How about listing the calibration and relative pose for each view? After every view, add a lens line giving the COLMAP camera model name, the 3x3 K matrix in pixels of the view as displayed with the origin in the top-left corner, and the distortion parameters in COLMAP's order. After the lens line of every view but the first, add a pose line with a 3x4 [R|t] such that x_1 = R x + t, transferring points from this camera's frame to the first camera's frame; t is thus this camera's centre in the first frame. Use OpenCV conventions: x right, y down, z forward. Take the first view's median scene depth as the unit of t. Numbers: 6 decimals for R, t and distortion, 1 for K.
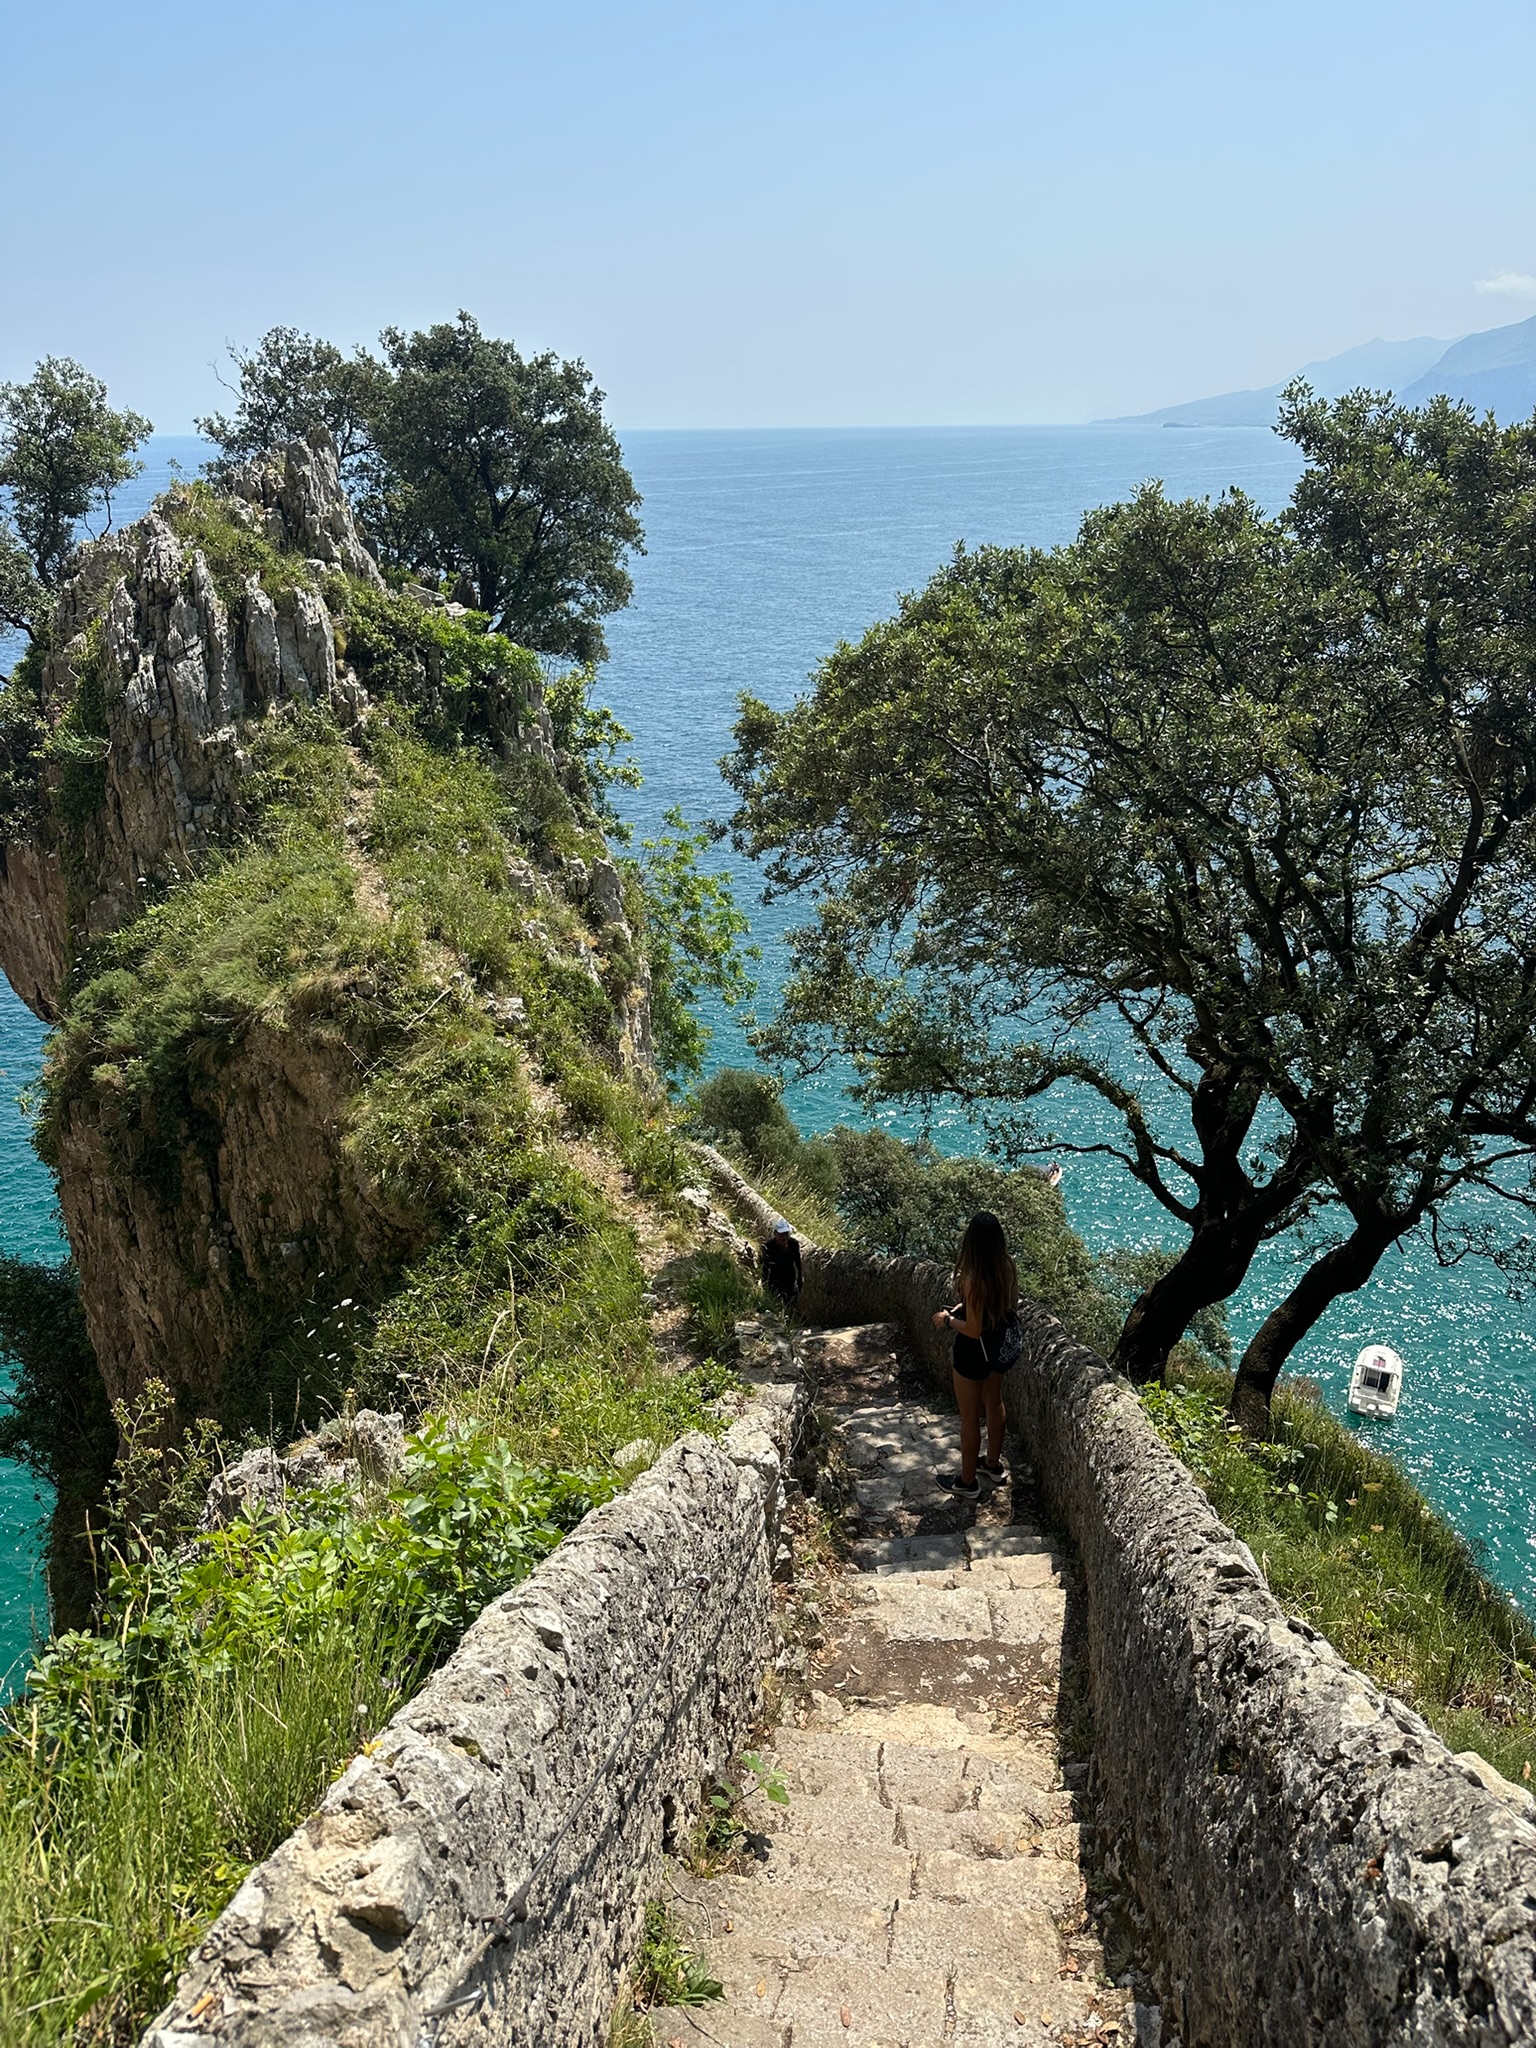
lens RADIAL K [[1277.1, 0, 776.4], [0, 1277.1, 1039.5], [0, 0, 1]] dist [0.050843, -0.001366]
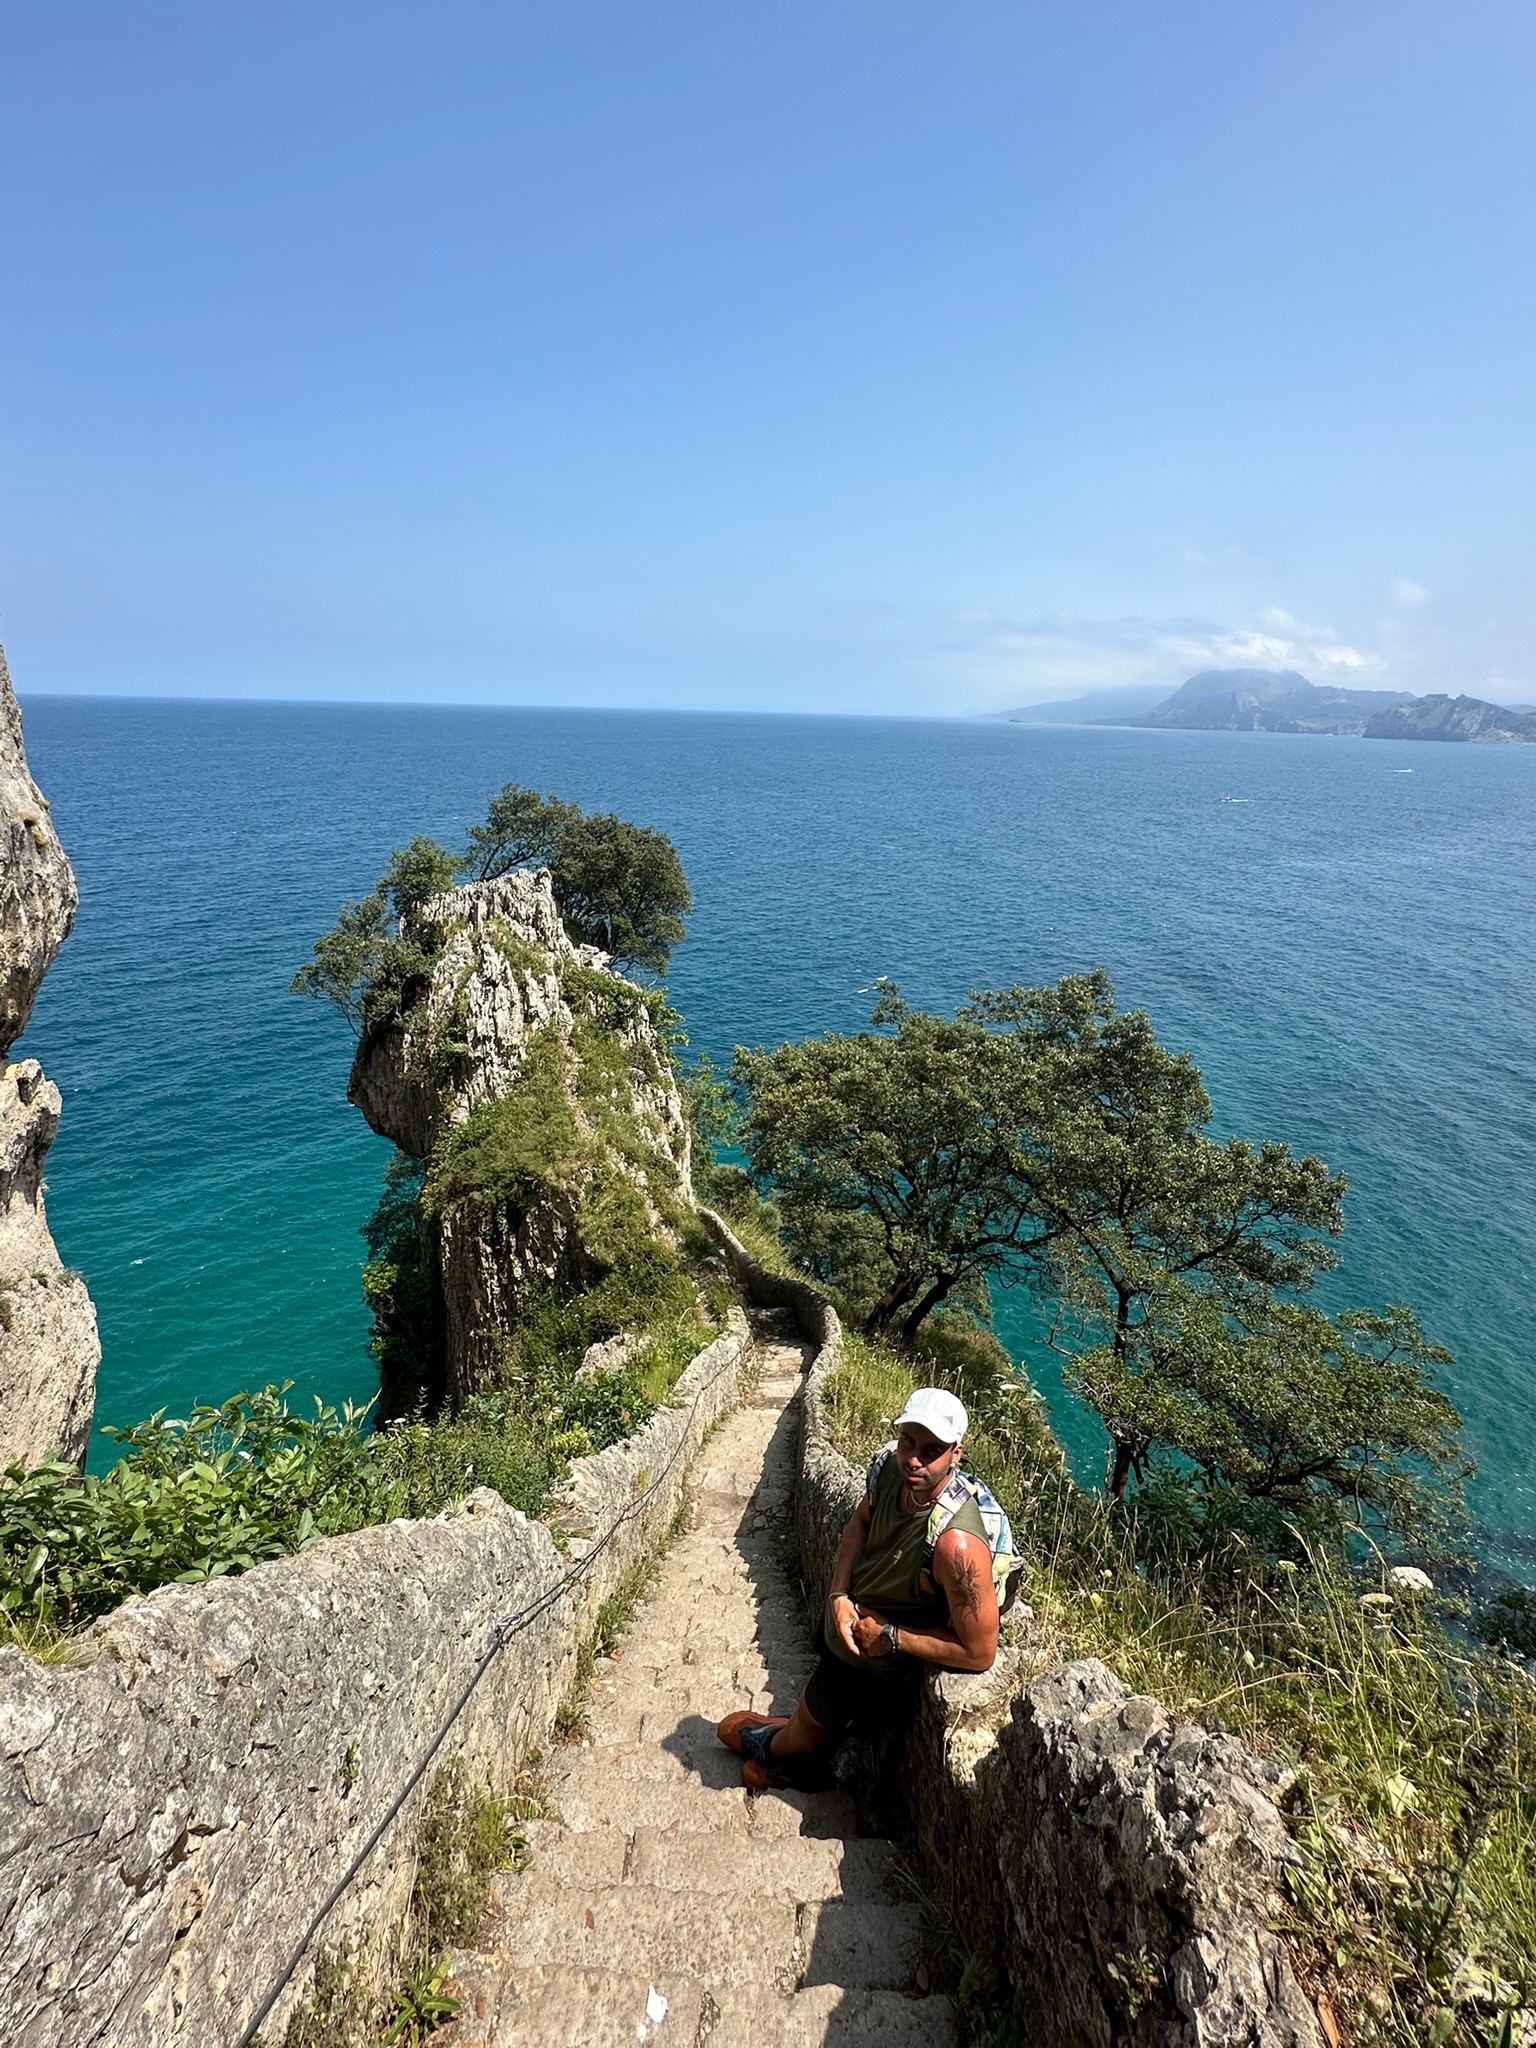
lens RADIAL K [[932.9, 0, 767.4], [0, 932.9, 1023.3], [0, 0, 1]] dist [0.016123, 0.000548]
pose [[0.999476, 0.029976, 0.012184, 0.008164], [-0.029217, 0.997873, -0.058268, -0.183586], [-0.013905, 0.057881, 0.998227, -0.698864]]
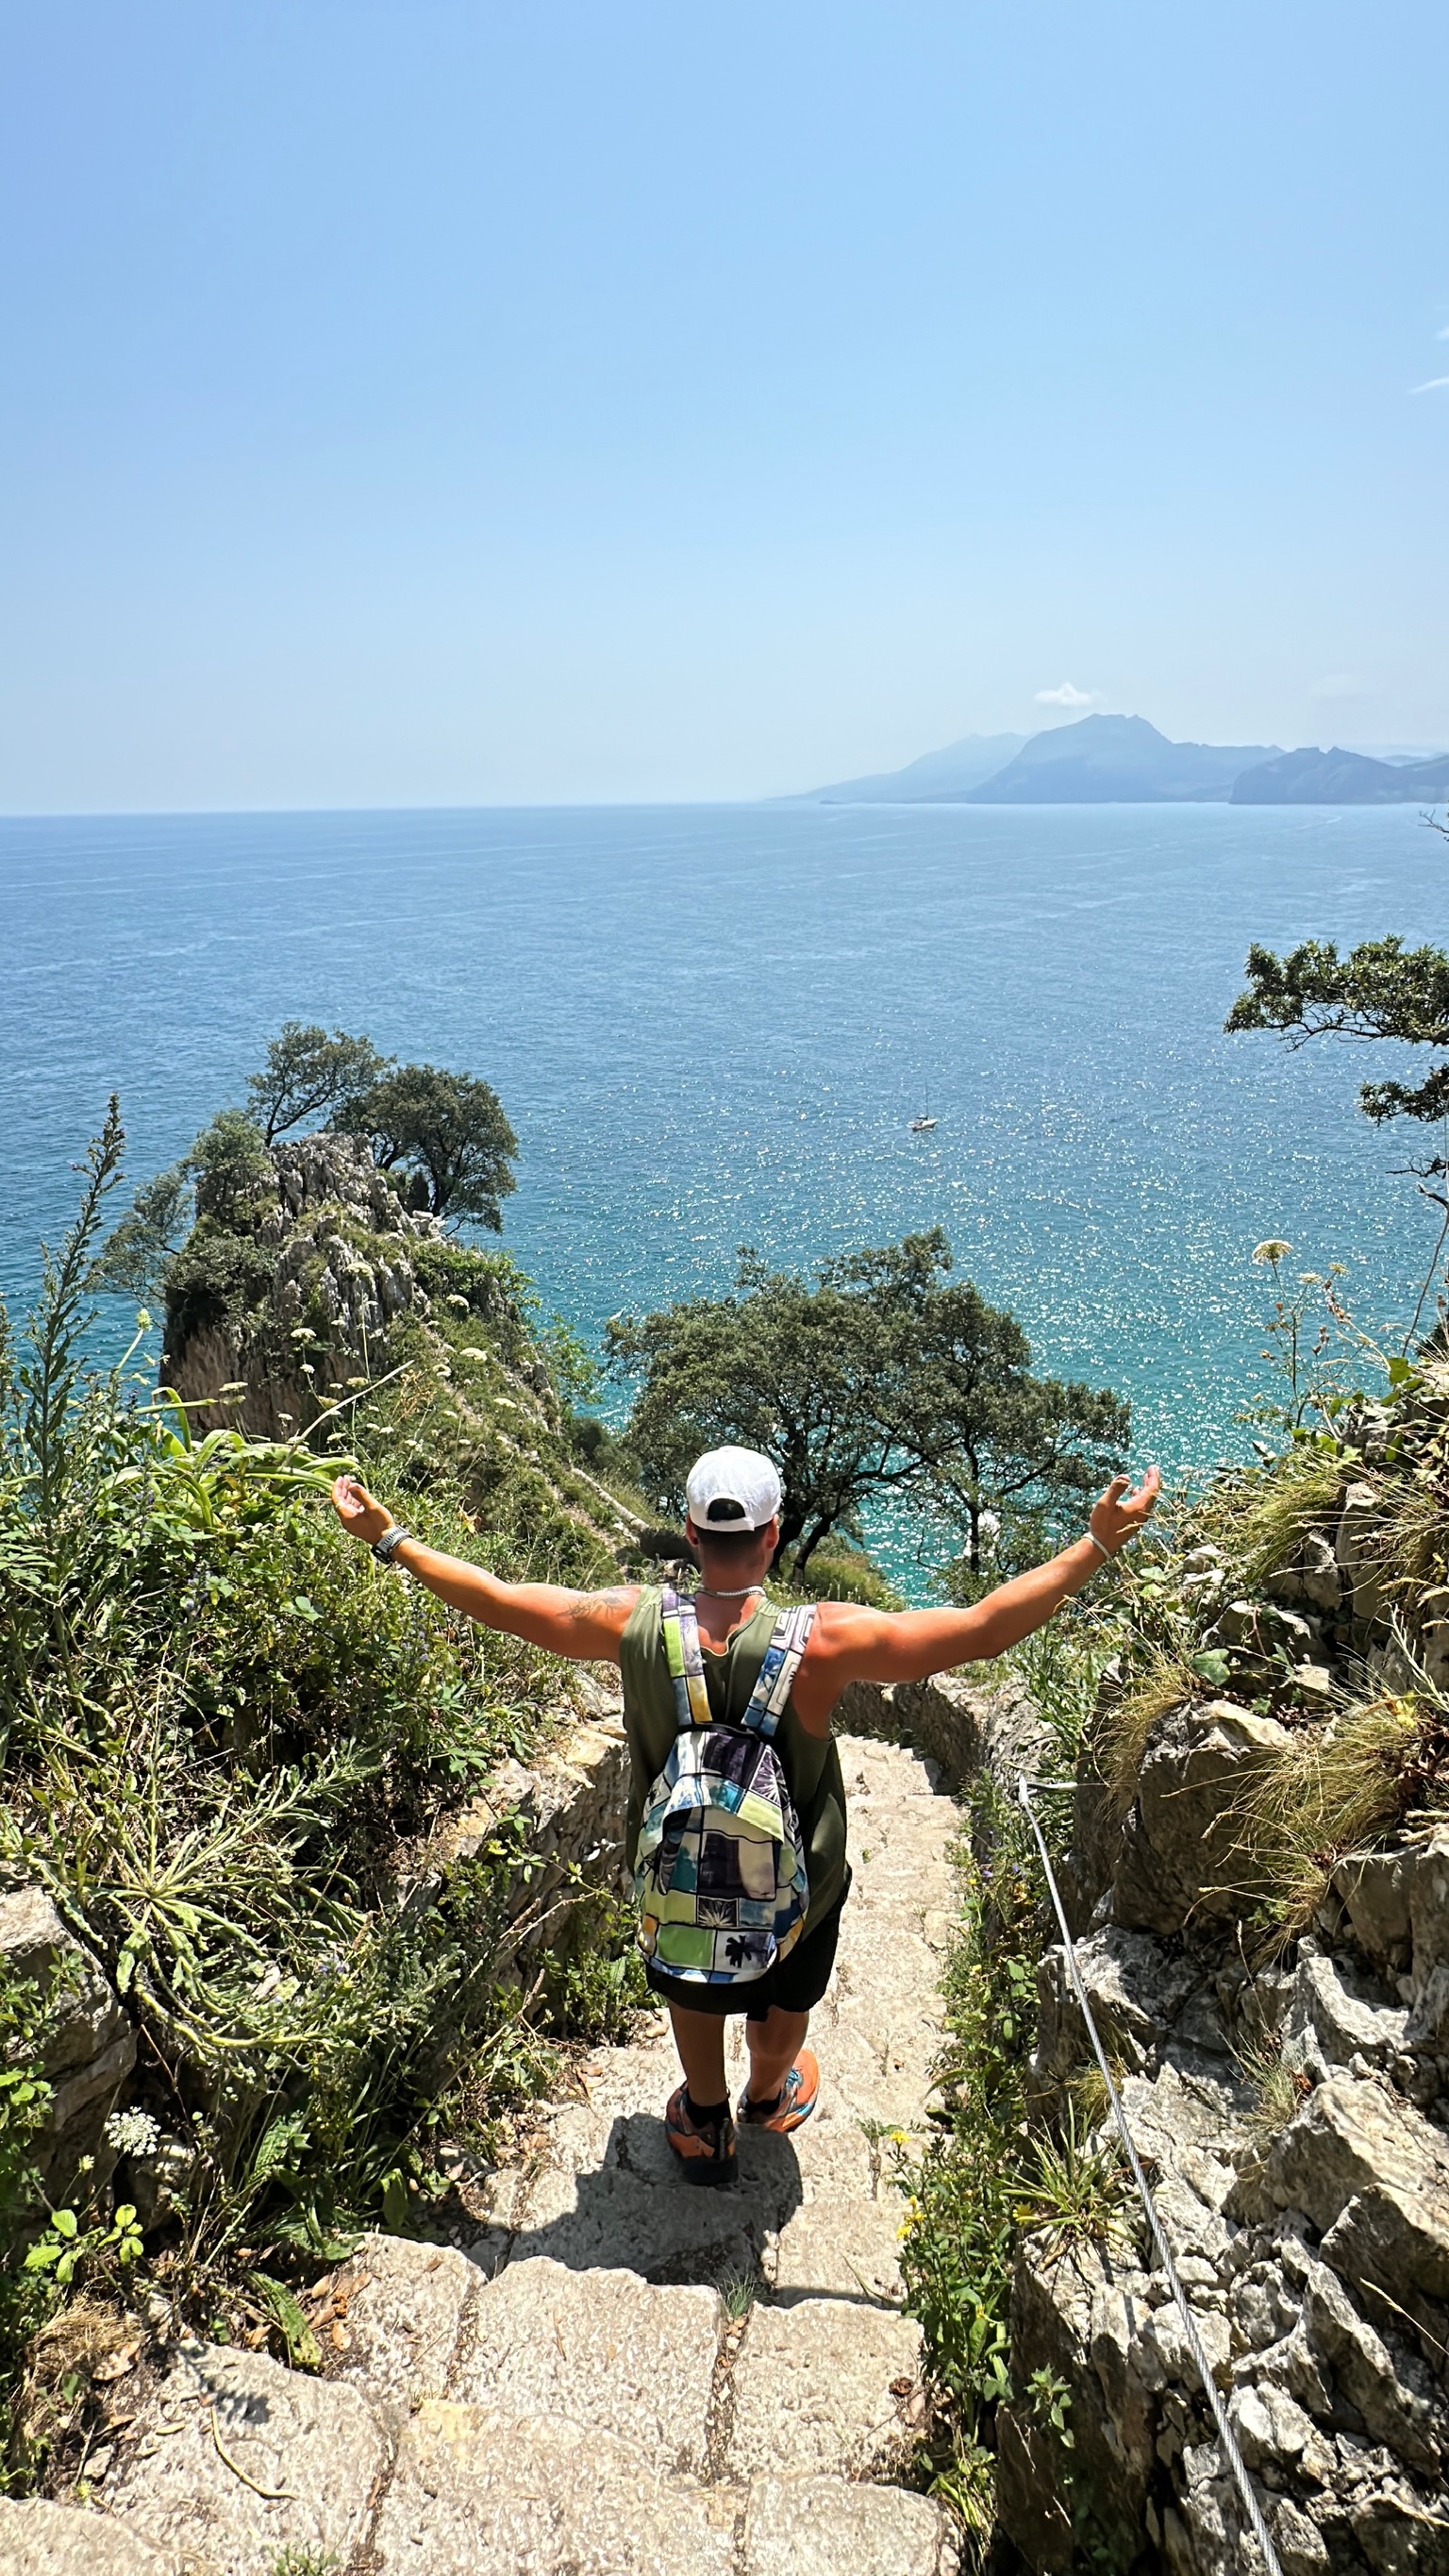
lens RADIAL K [[1257.7, 0, 712.1], [0, 1257.7, 1271.8], [0, 0, 1]] dist [0.011483, 0.003289]
pose [[0.985620, -0.074112, 0.151854, -0.173321], [0.070110, 0.997040, 0.031553, -0.376556], [-0.153743, -0.020452, 0.987899, -1.325307]]
